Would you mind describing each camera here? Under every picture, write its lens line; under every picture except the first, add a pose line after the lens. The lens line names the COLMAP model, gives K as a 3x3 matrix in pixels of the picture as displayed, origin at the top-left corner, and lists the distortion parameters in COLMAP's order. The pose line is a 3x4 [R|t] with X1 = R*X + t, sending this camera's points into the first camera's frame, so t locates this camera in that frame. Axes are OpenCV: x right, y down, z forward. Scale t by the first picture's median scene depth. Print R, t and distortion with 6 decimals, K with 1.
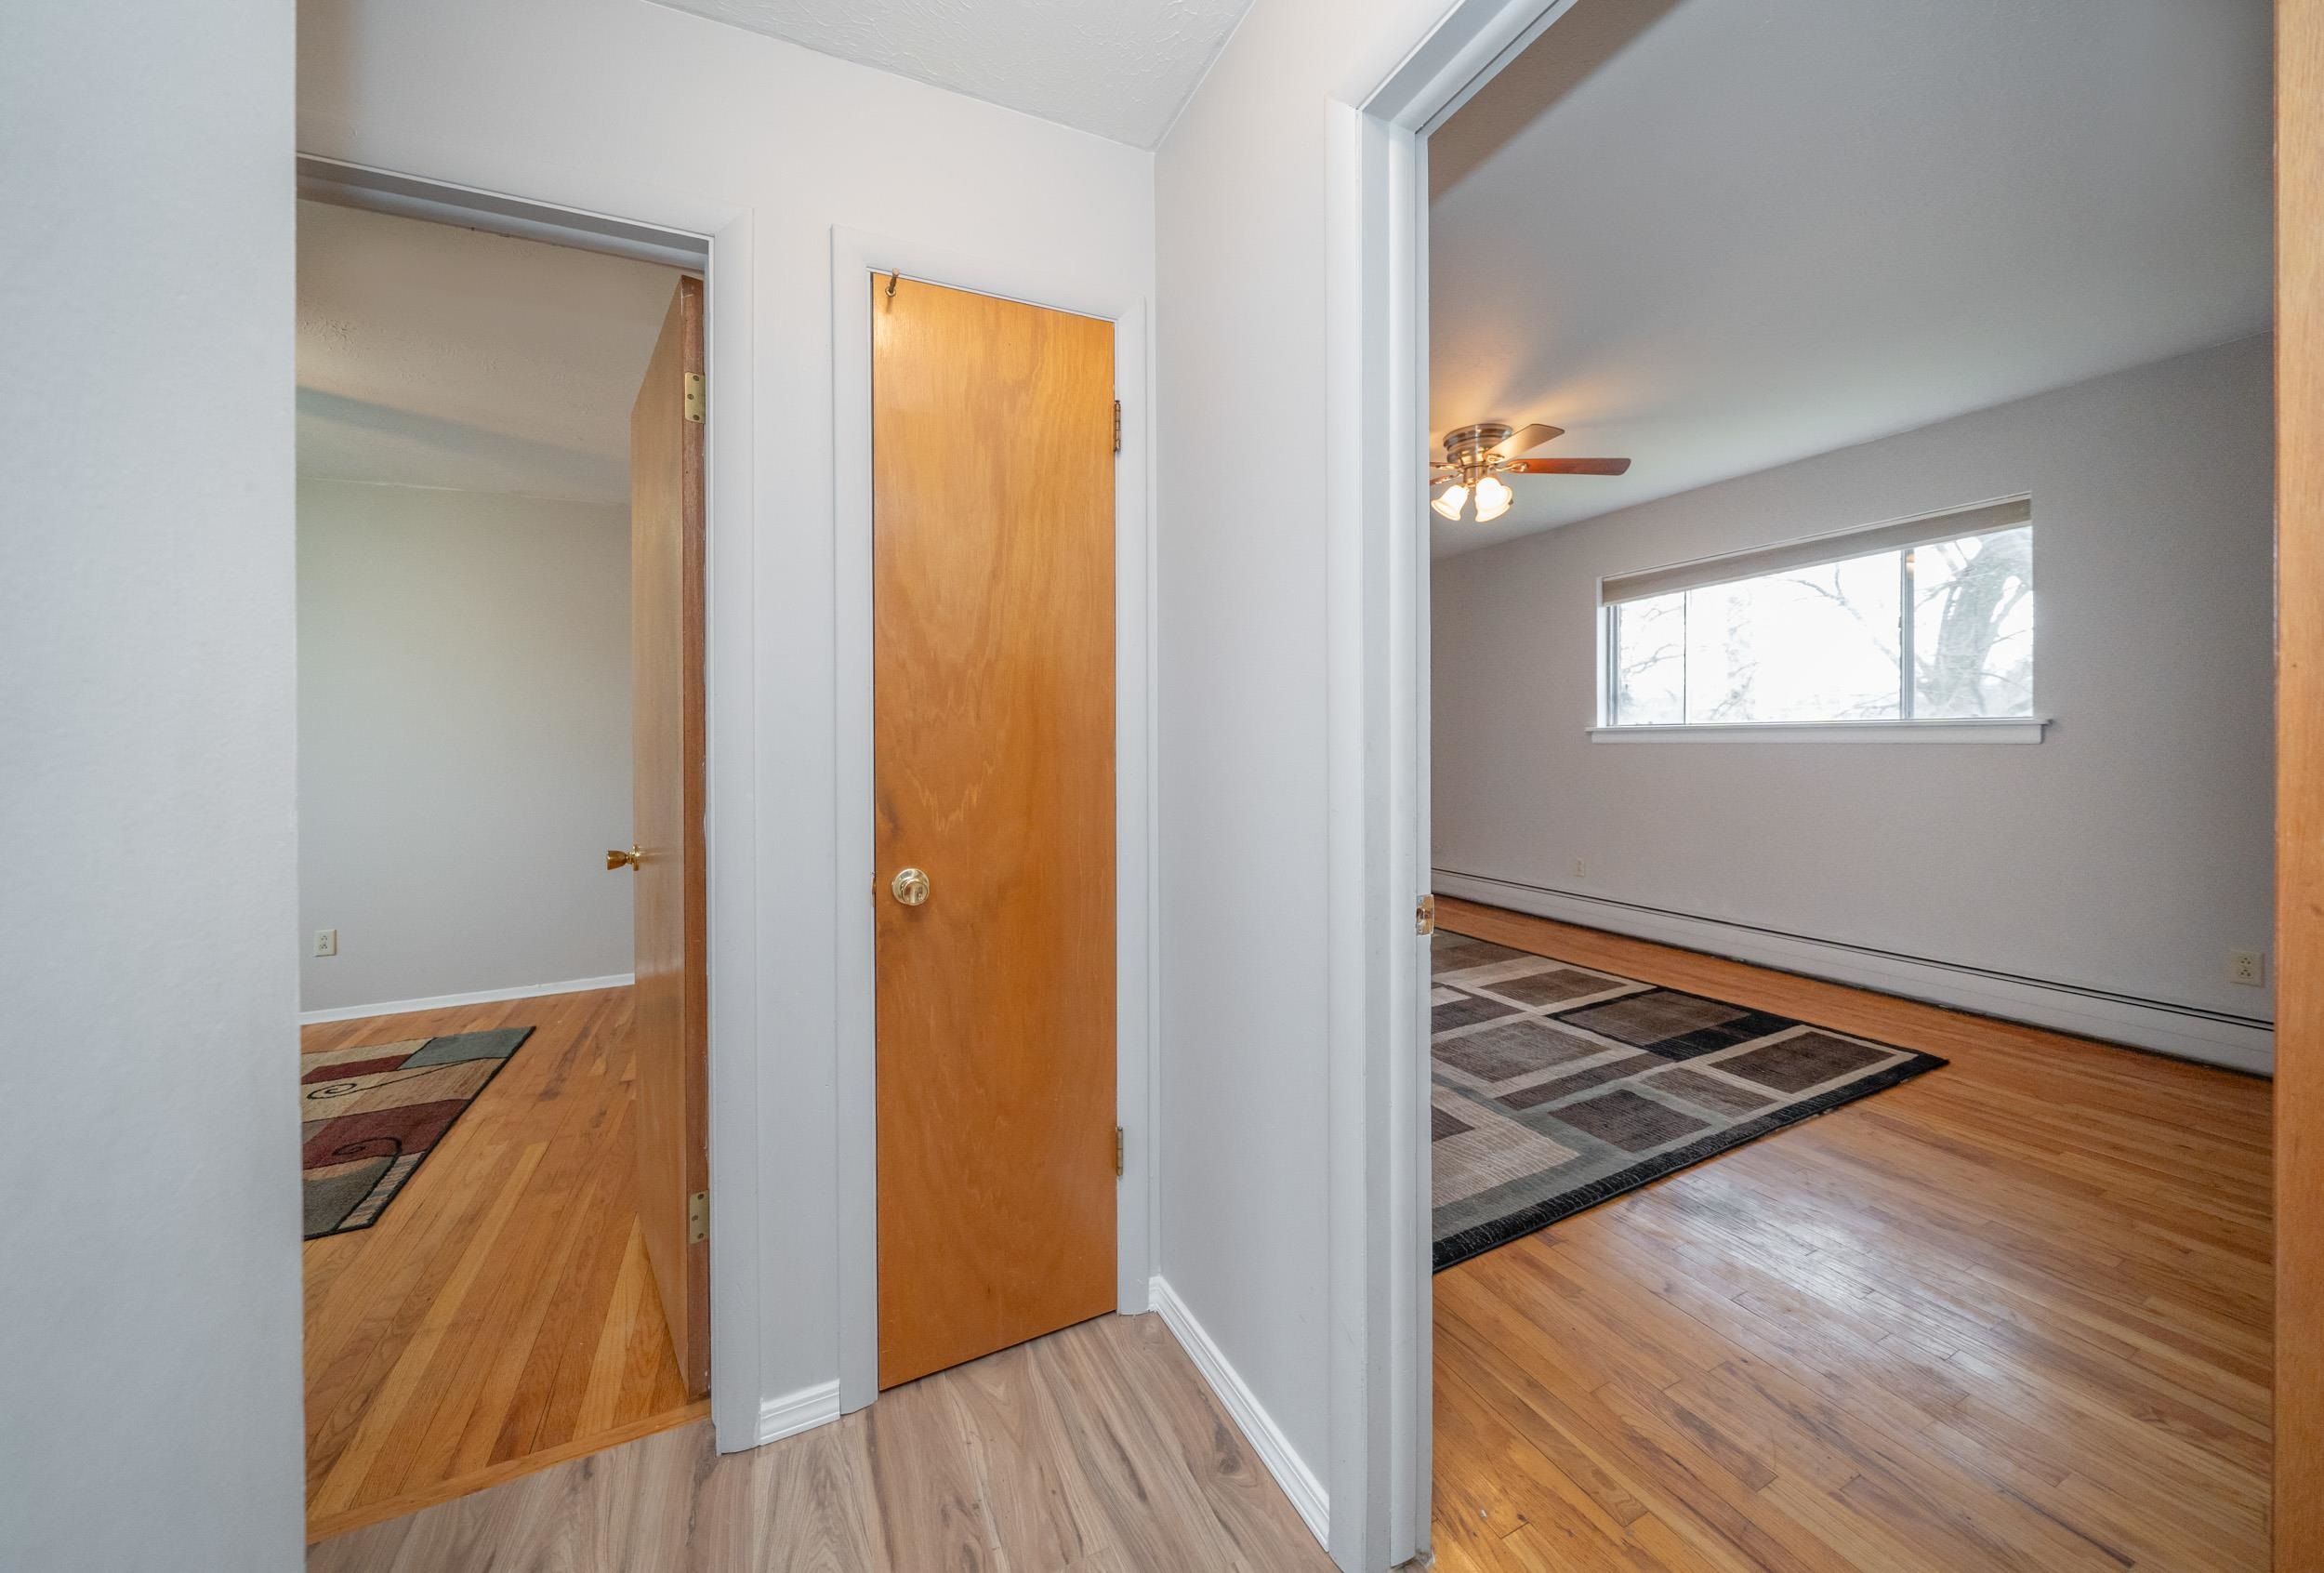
lens RADIAL K [[840.2, 0, 1206.0], [0, 840.2, 751.8], [0, 0, 1]] dist [-0.006771, -0.000152]
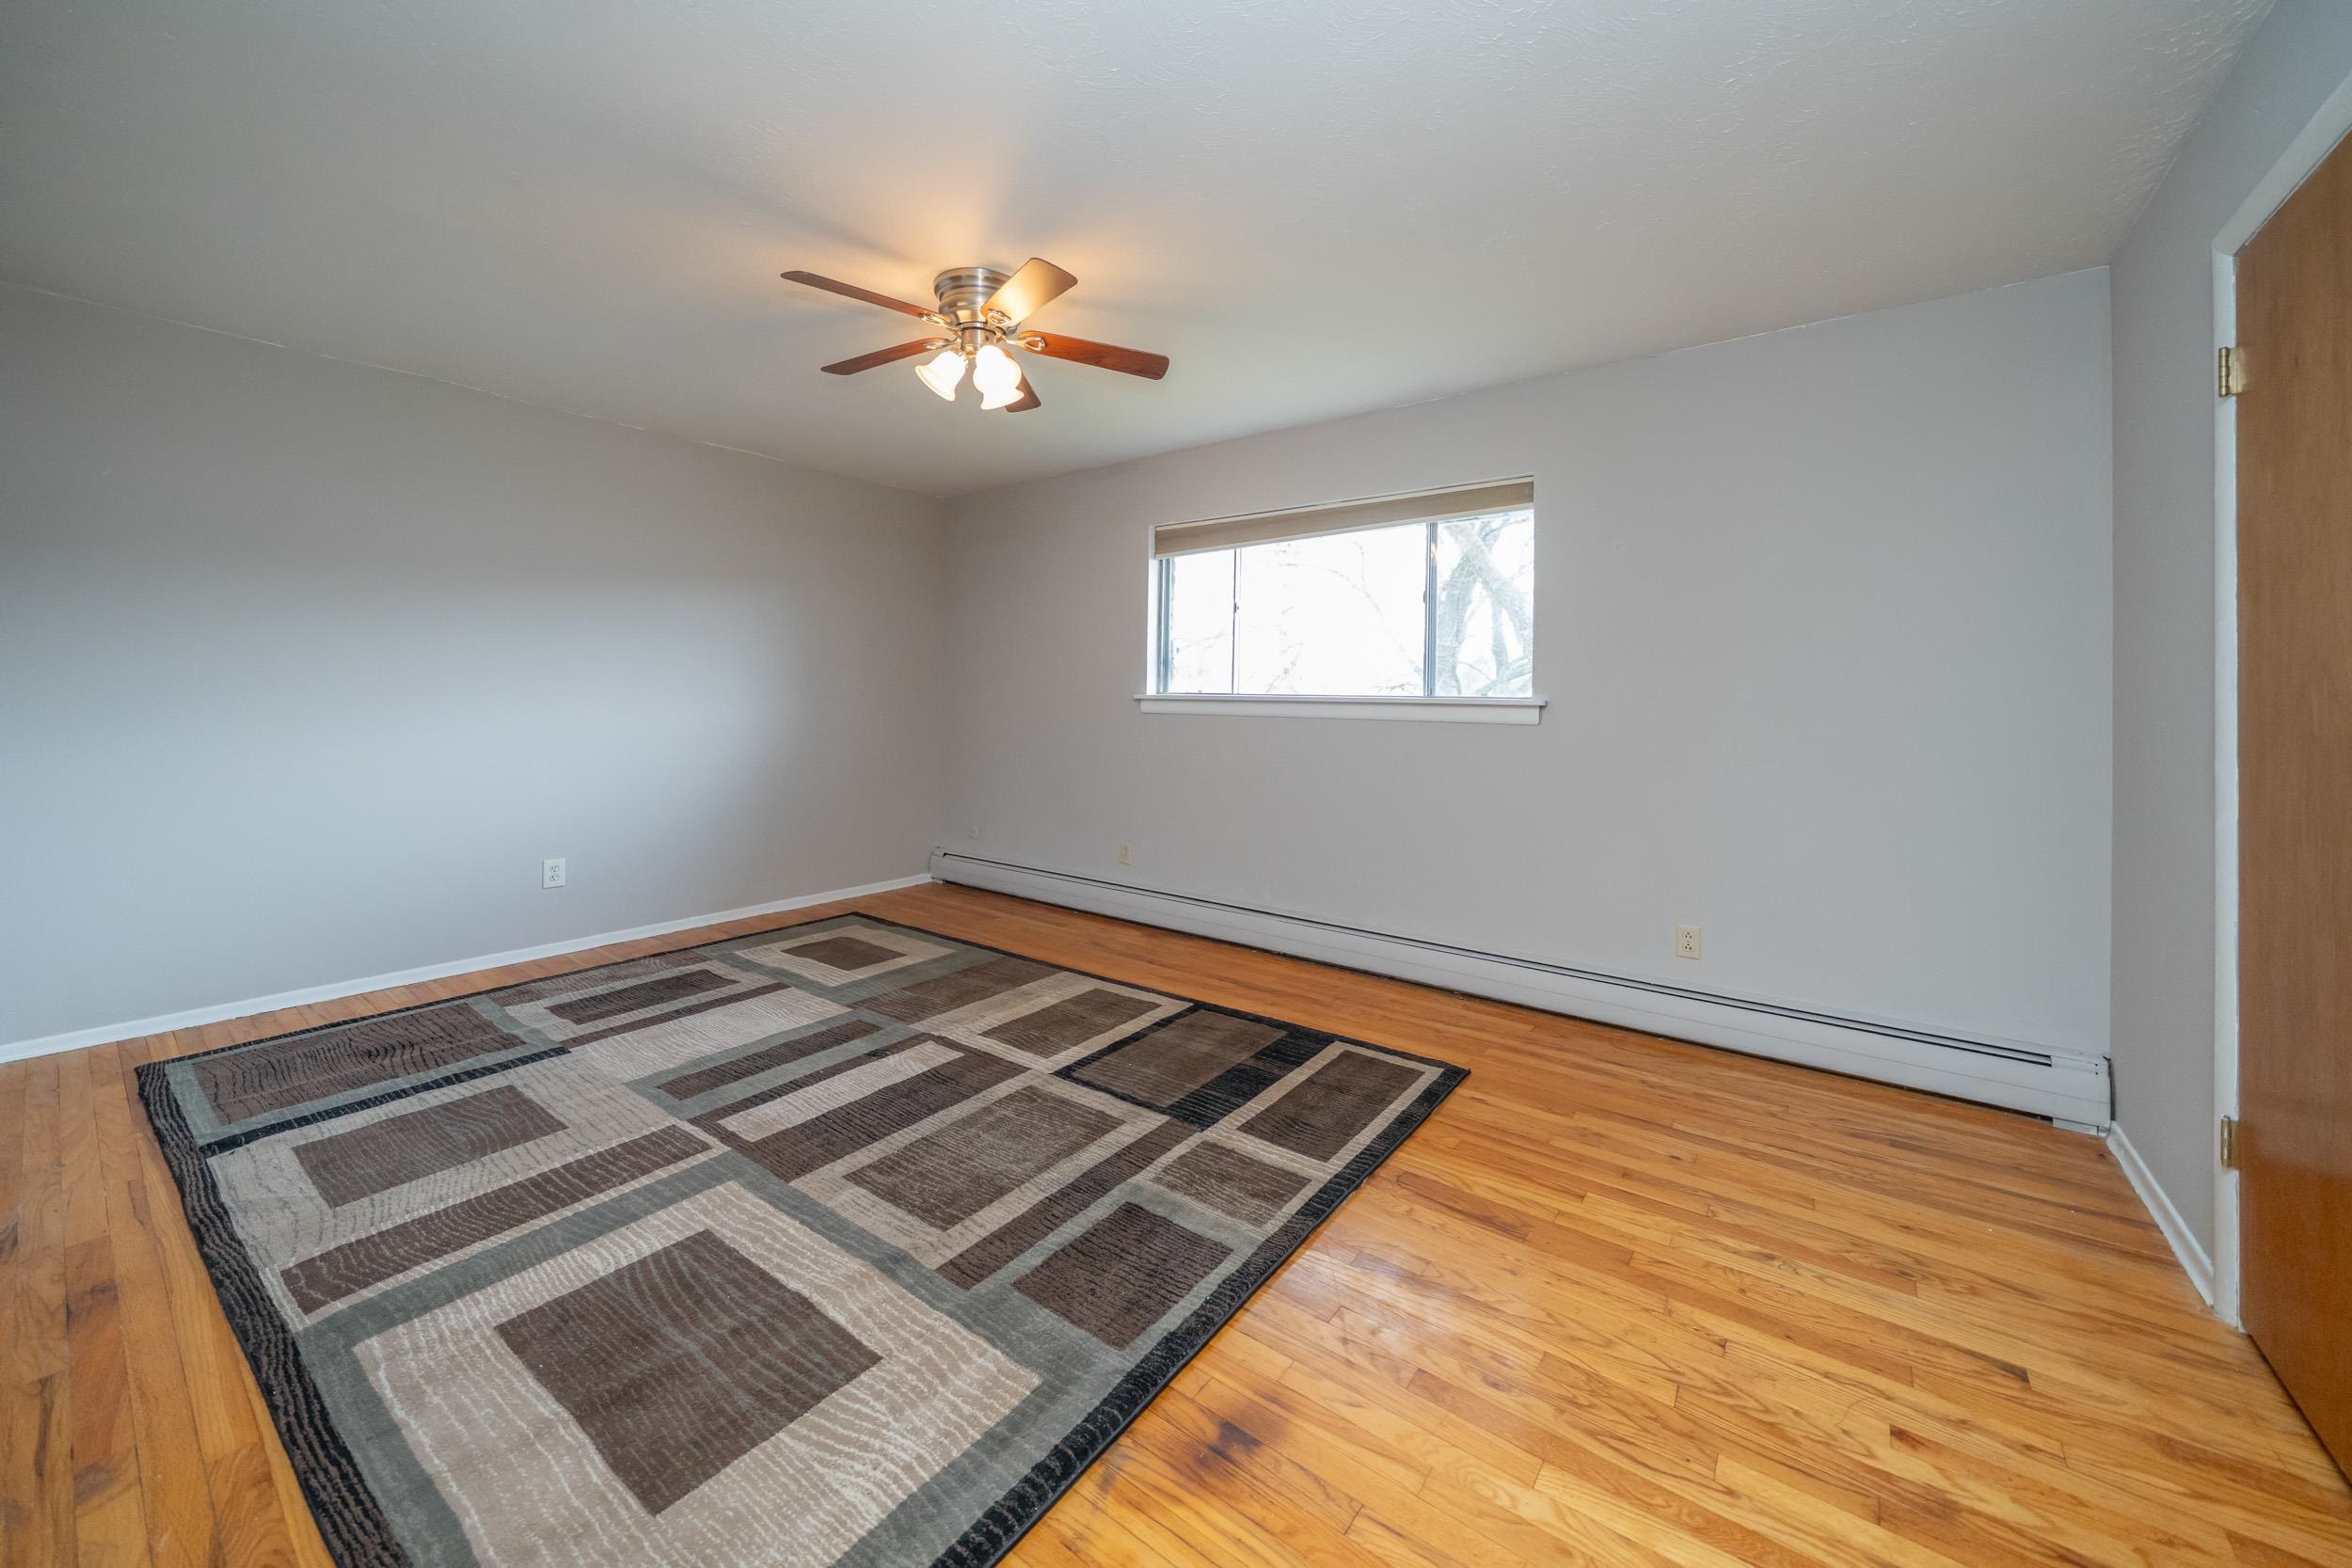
lens RADIAL K [[852.7, 0, 1197.9], [0, 852.7, 689.6], [0, 0, 1]] dist [0.001975, -0.002547]
pose [[0.895809, 0.035147, 0.443047, 0.185574], [-0.022095, 0.999157, -0.034588, -0.007251], [-0.443889, 0.021195, 0.895831, 0.273448]]
